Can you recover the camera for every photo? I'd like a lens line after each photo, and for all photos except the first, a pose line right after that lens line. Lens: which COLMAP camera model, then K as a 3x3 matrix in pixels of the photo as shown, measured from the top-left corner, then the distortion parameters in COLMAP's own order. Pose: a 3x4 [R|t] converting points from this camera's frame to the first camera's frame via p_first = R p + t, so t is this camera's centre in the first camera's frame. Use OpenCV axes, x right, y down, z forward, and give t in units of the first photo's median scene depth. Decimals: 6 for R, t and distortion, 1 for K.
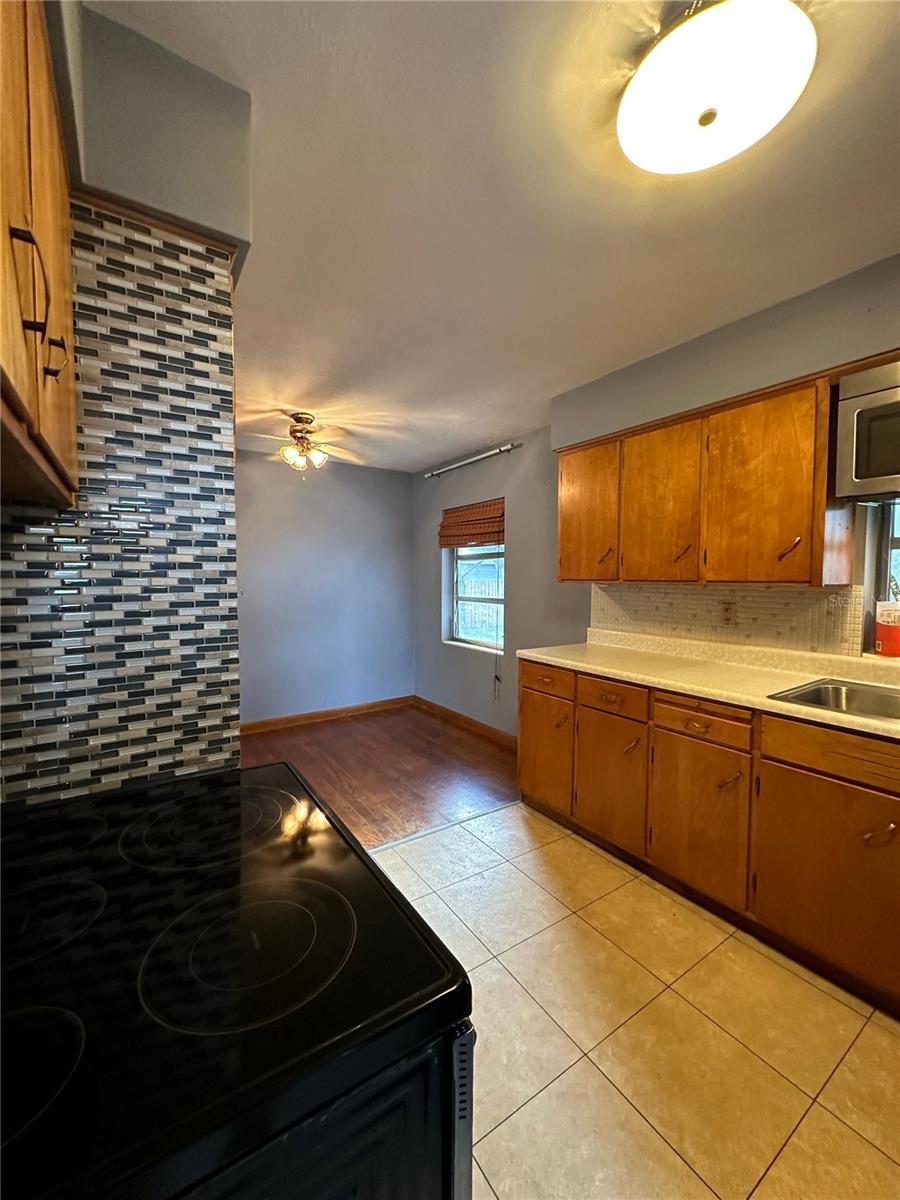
lens RADIAL K [[481.4, 0, 449.2], [0, 481.4, 596.9], [0, 0, 1]] dist [0.003066, 0.000171]
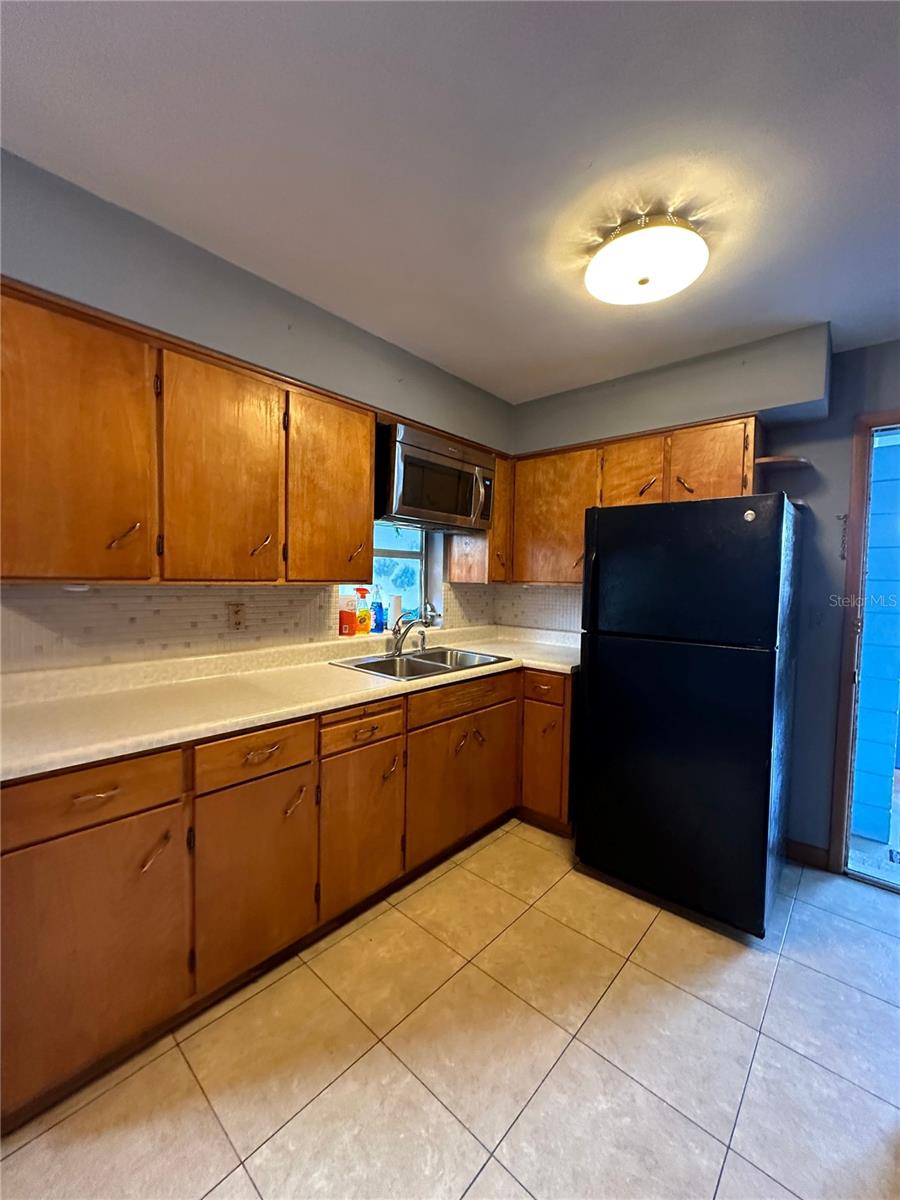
lens RADIAL K [[481.4, 0, 448.9], [0, 481.4, 599.6], [0, 0, 1]] dist [0.003066, 0.000171]
pose [[-0.250751, -0.052736, 0.966614, -0.396613], [0.020330, 0.998008, 0.059723, -0.045090], [-0.967838, 0.034627, -0.249179, 0.962664]]
